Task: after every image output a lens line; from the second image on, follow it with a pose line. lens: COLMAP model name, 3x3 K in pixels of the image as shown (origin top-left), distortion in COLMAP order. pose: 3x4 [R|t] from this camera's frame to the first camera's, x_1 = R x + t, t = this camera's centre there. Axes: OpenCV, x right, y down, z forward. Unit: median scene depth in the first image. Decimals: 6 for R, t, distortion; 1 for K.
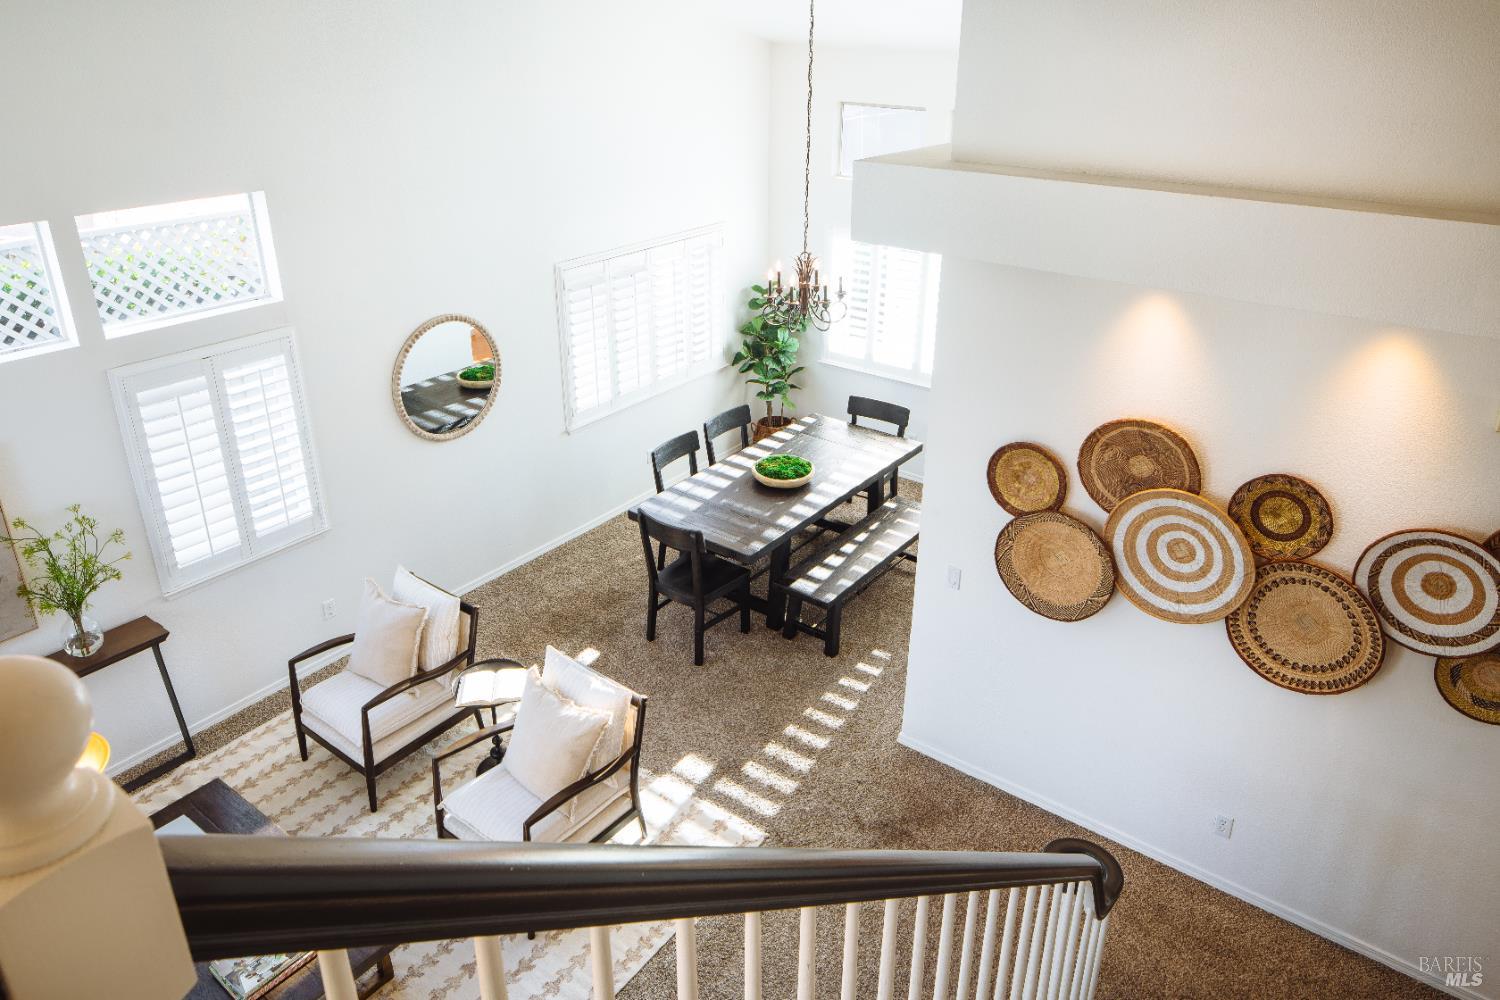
lens RADIAL K [[1031.7, 0, 752.5], [0, 1031.7, 467.4], [0, 0, 1]] dist [0.002253, 0.001053]
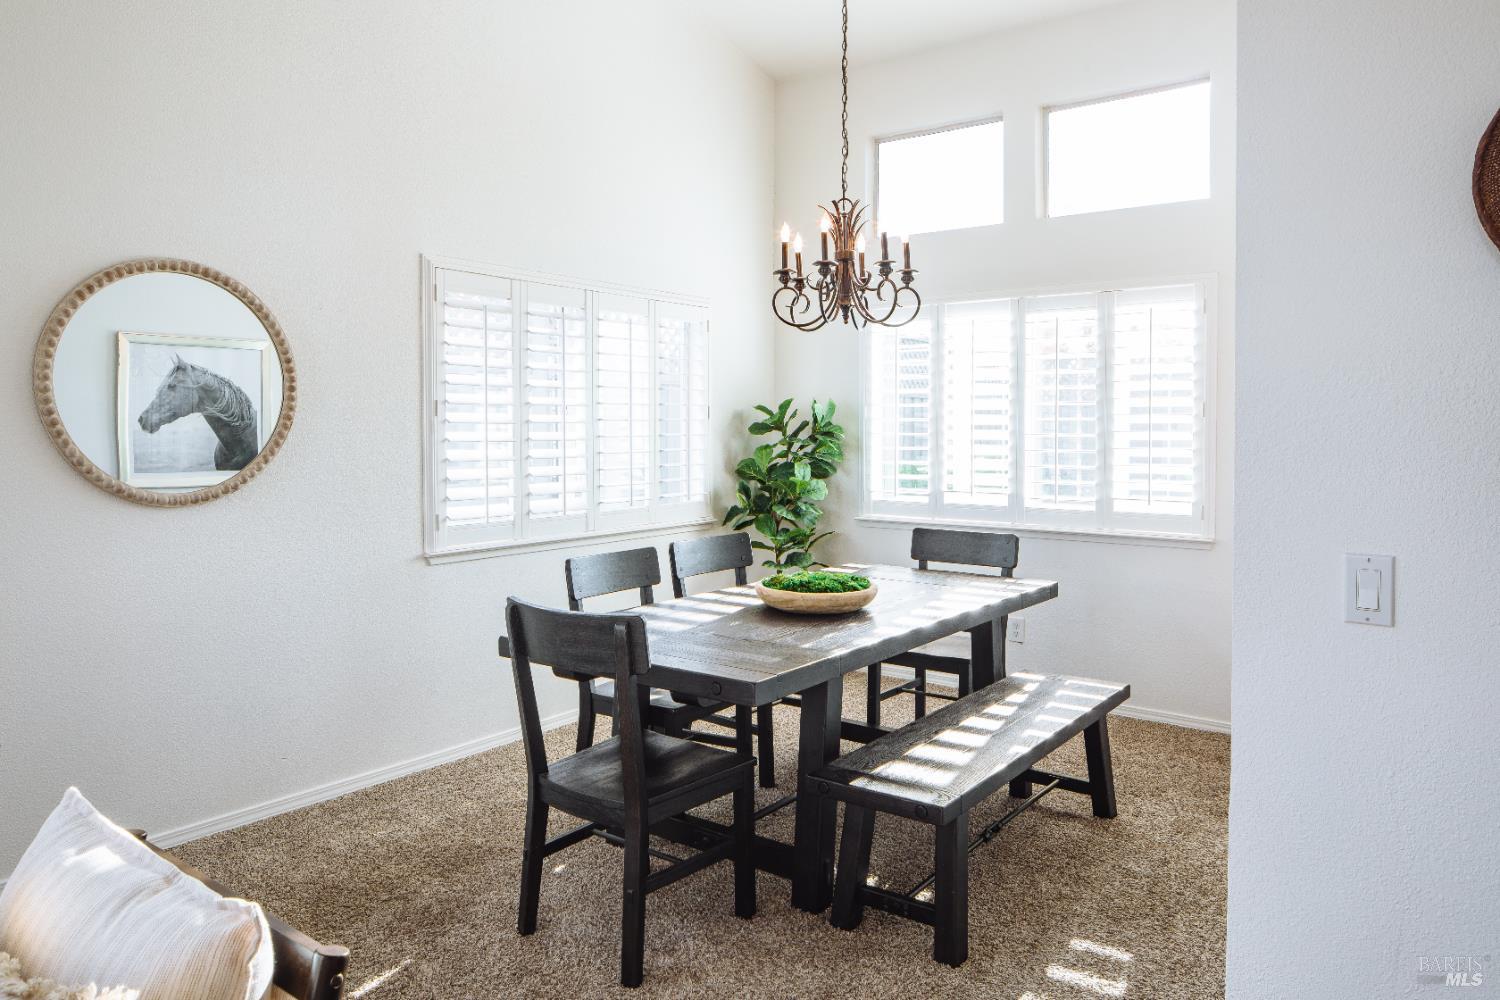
lens RADIAL K [[1031.7, 0, 752.5], [0, 1031.7, 467.4], [0, 0, 1]] dist [0.002253, 0.001053]
pose [[0.999945, -0.010350, 0.001529, -0.002496], [0.010160, 0.925734, -0.378038, 0.142143], [0.002497, 0.378033, 0.925789, 0.497249]]
